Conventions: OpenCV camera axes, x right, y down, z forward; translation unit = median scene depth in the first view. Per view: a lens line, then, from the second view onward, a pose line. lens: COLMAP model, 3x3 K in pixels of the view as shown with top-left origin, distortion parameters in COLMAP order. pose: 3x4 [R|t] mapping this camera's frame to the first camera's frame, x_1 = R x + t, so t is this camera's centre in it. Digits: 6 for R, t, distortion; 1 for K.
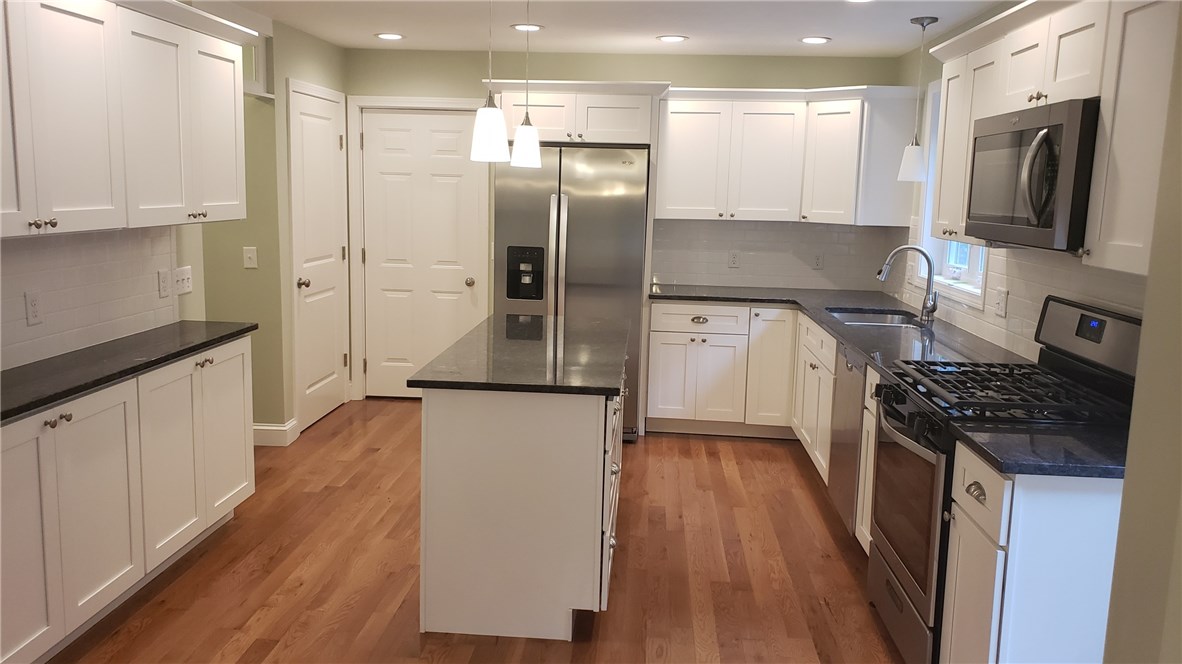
lens RADIAL K [[912.5, 0, 591.0], [0, 912.5, 332.0], [0, 0, 1]] dist [0.105990, -0.144762]
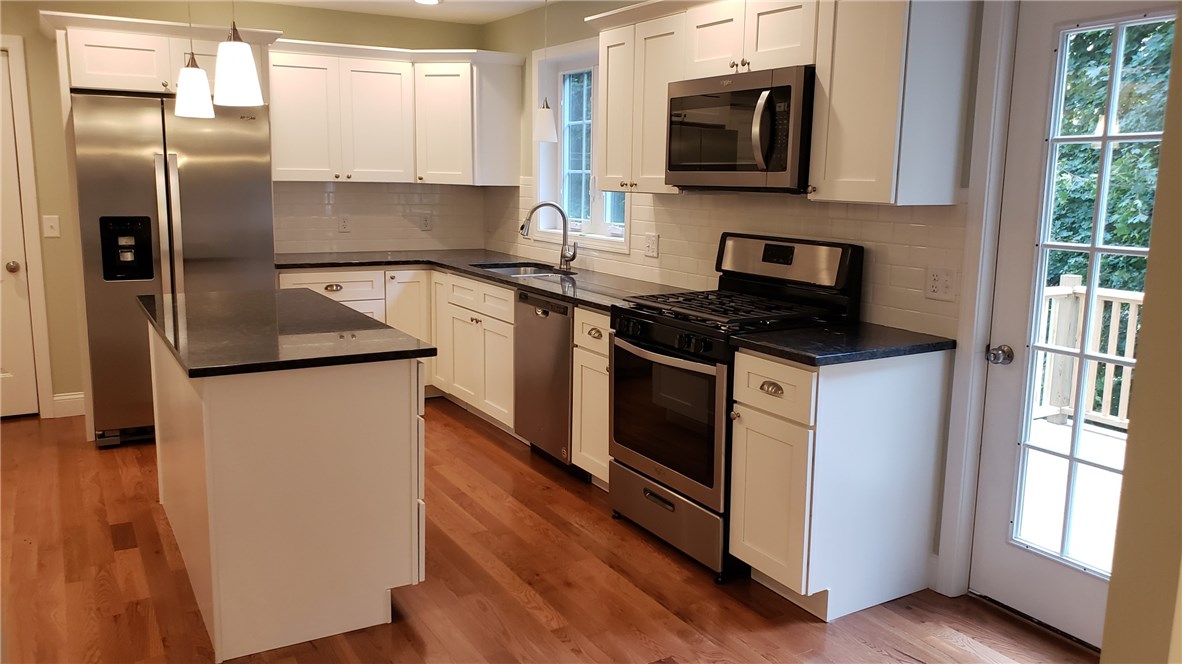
lens RADIAL K [[912.5, 0, 591.0], [0, 912.5, 332.0], [0, 0, 1]] dist [0.105990, -0.144762]
pose [[0.831518, -0.110187, 0.544459, -0.196417], [0.094072, 0.993905, 0.057476, 0.002991], [-0.547474, 0.003426, 0.836816, 0.056848]]
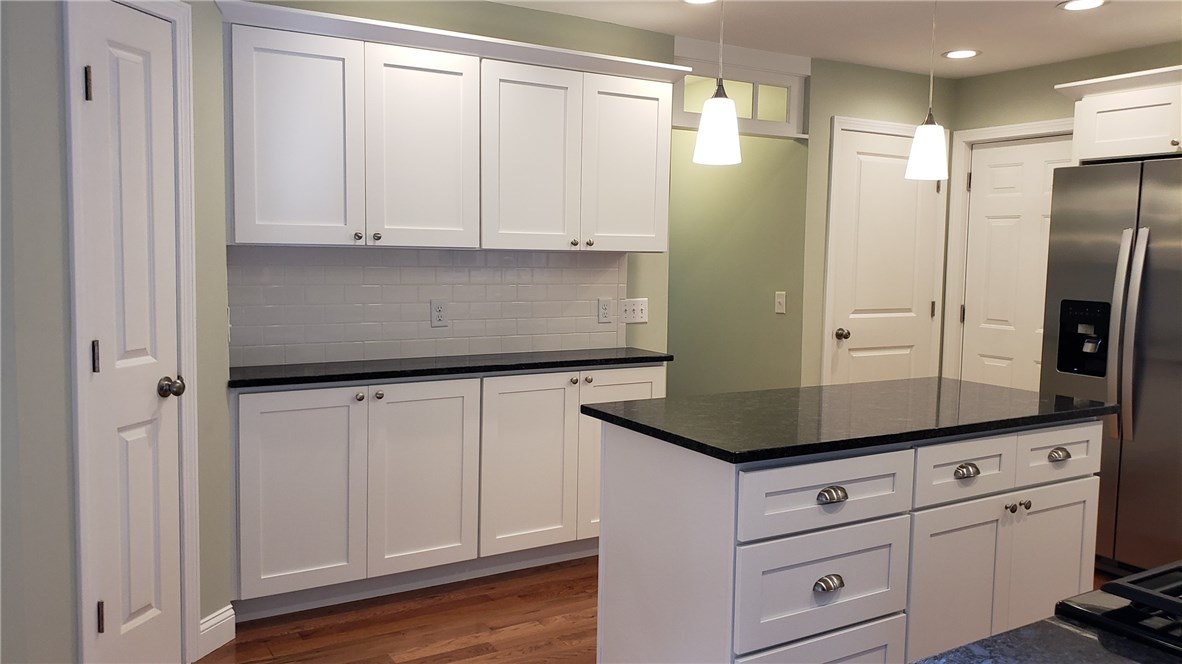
lens RADIAL K [[923.8, 0, 591.0], [0, 923.8, 332.0], [0, 0, 1]] dist [0.045364, -0.150632]
pose [[0.577455, 0.057389, -0.814403, 0.308377], [-0.132812, 0.990842, -0.024349, 0.000828], [0.805547, 0.122223, 0.579789, 0.269753]]
